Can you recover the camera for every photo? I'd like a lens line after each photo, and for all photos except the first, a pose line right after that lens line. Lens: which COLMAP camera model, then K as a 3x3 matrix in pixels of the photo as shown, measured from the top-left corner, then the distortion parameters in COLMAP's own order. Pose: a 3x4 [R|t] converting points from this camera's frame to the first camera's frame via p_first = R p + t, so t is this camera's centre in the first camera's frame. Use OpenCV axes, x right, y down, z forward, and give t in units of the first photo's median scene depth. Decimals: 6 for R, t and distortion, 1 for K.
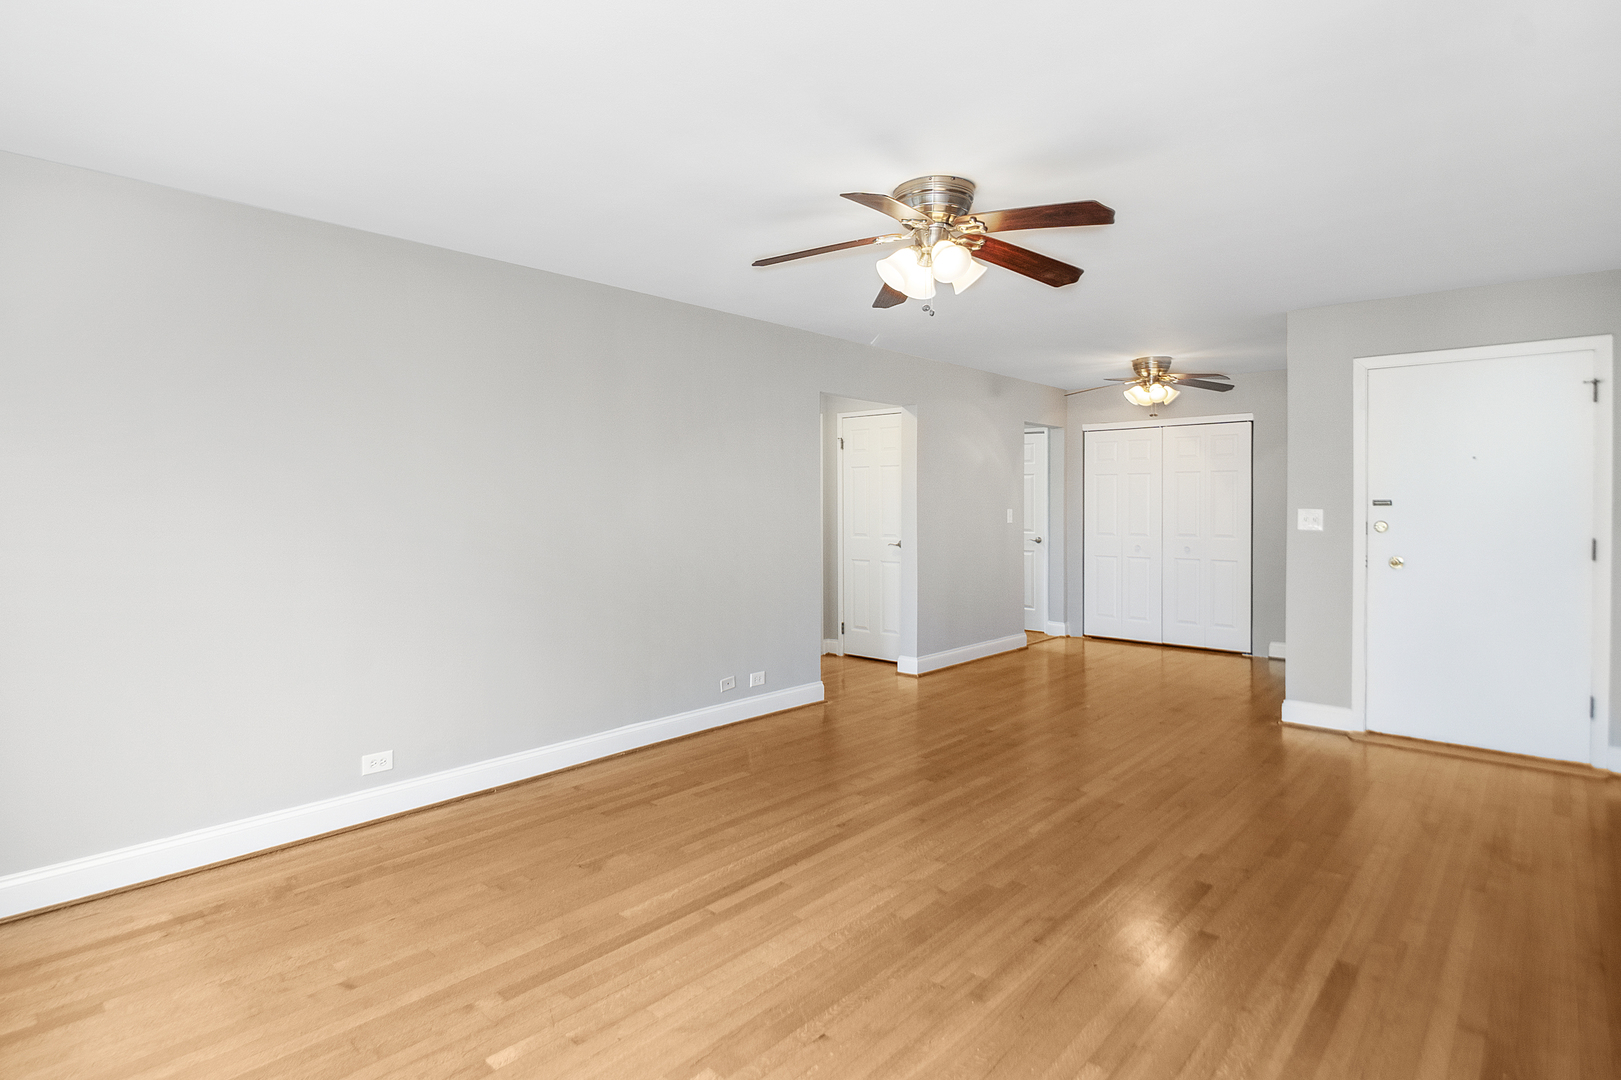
lens RADIAL K [[841.7, 0, 758.3], [0, 841.7, 500.3], [0, 0, 1]] dist [-0.019431, -0.000310]
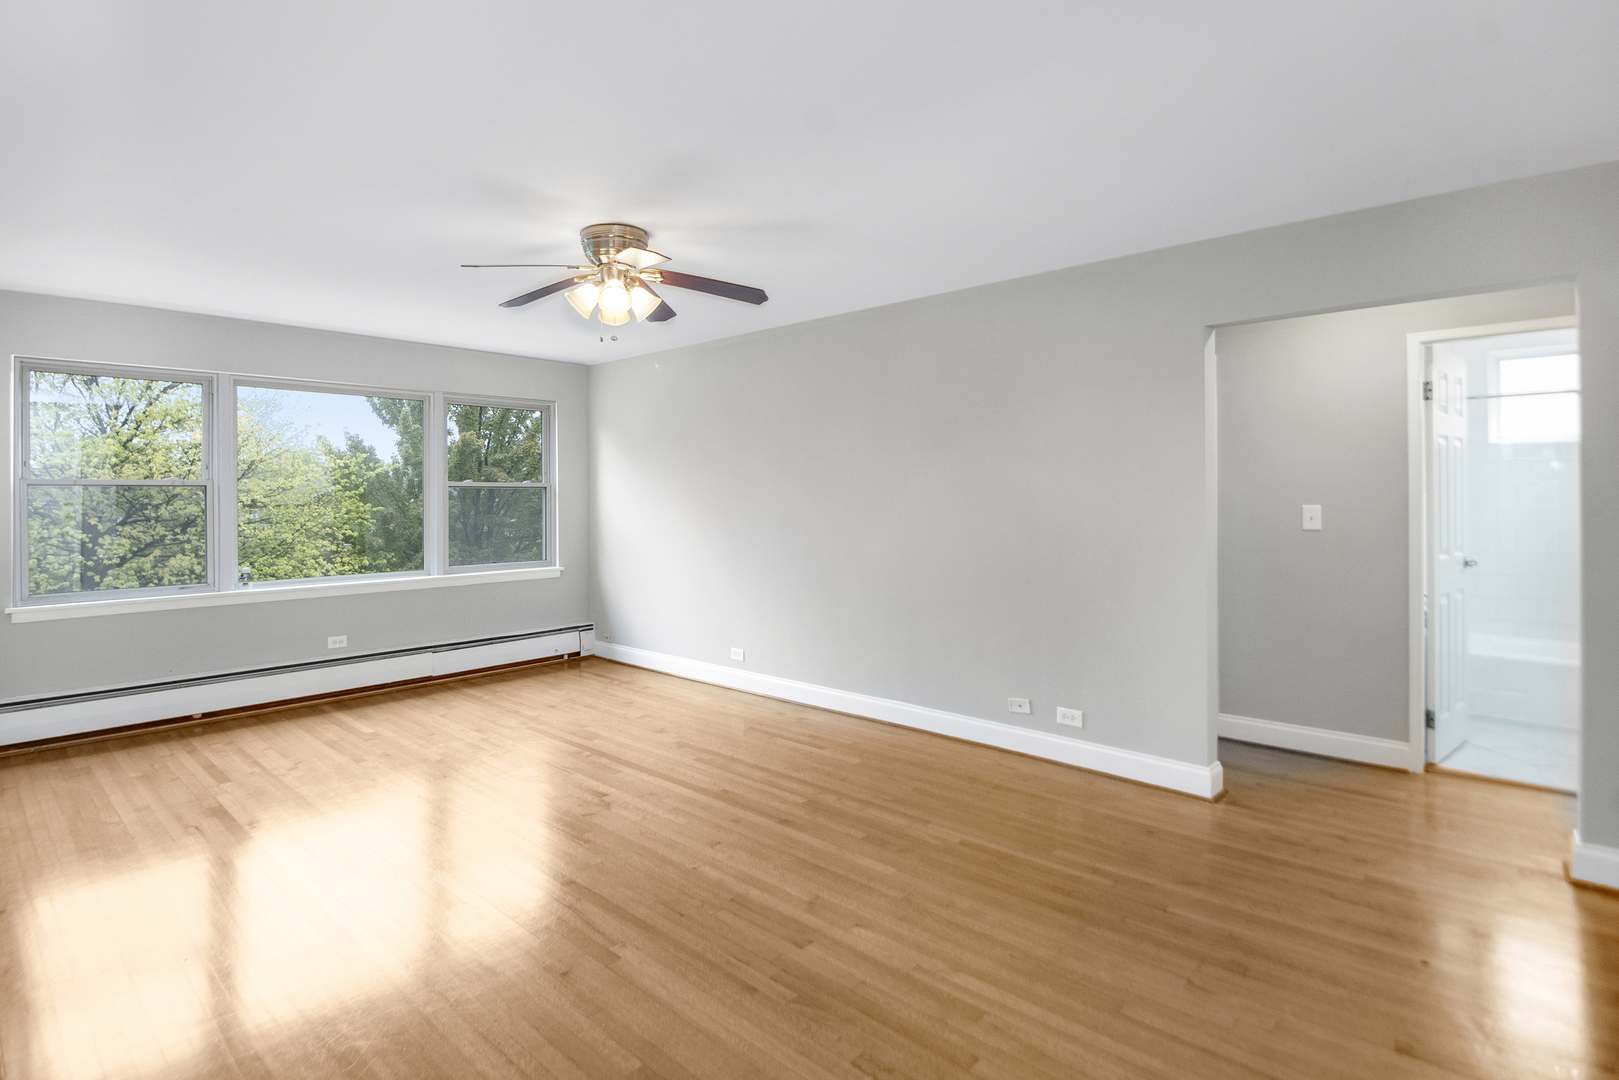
lens RADIAL K [[851.4, 0, 728.6], [0, 851.4, 486.0], [0, 0, 1]] dist [0.000666, -0.000165]
pose [[-0.035751, -0.008003, -0.999329, 1.146248], [0.004058, 0.999959, -0.008153, -0.002264], [0.999352, -0.004347, -0.035717, 0.986593]]
